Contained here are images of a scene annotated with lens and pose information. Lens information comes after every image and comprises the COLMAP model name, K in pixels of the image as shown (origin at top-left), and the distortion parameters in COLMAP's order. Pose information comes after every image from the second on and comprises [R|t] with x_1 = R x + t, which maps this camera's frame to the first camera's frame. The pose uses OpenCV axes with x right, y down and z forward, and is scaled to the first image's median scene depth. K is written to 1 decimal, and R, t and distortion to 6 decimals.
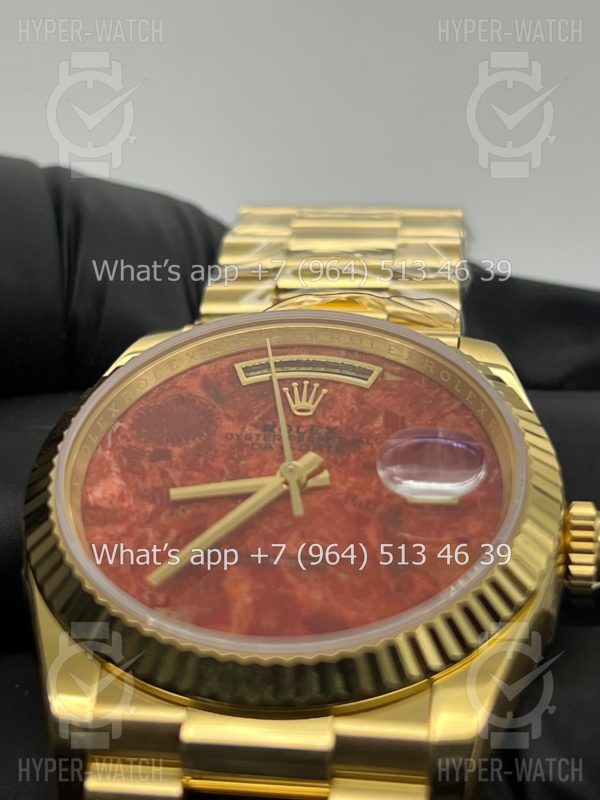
lens RADIAL K [[1887.1, 0, 300.0], [0, 1887.1, 400.0], [0, 0, 1]] dist [0.206569, -0.325529]
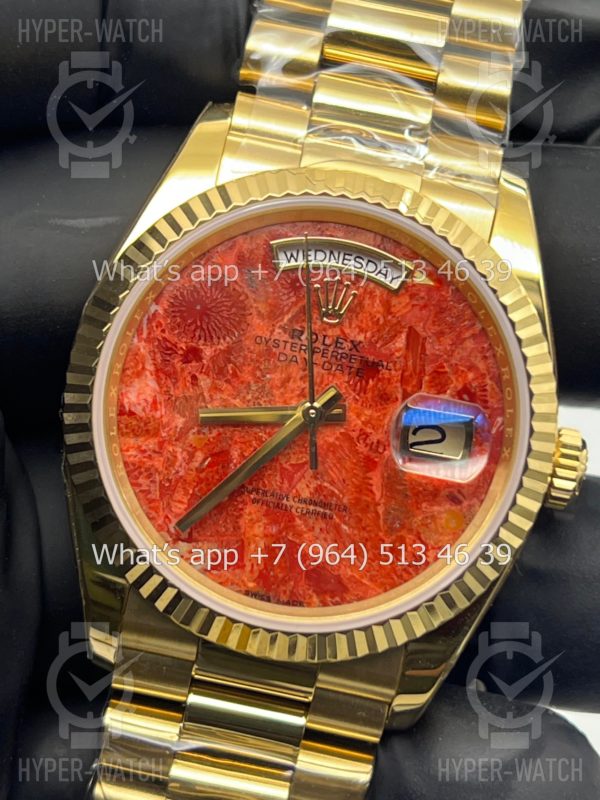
lens RADIAL K [[1887.1, 0, 300.0], [0, 1887.1, 400.0], [0, 0, 1]] dist [0.206569, -0.325529]
pose [[0.993141, 0.098785, 0.062547, -0.077370], [-0.114382, 0.709990, 0.694861, -0.695444], [0.024234, -0.697249, 0.716419, 0.221697]]
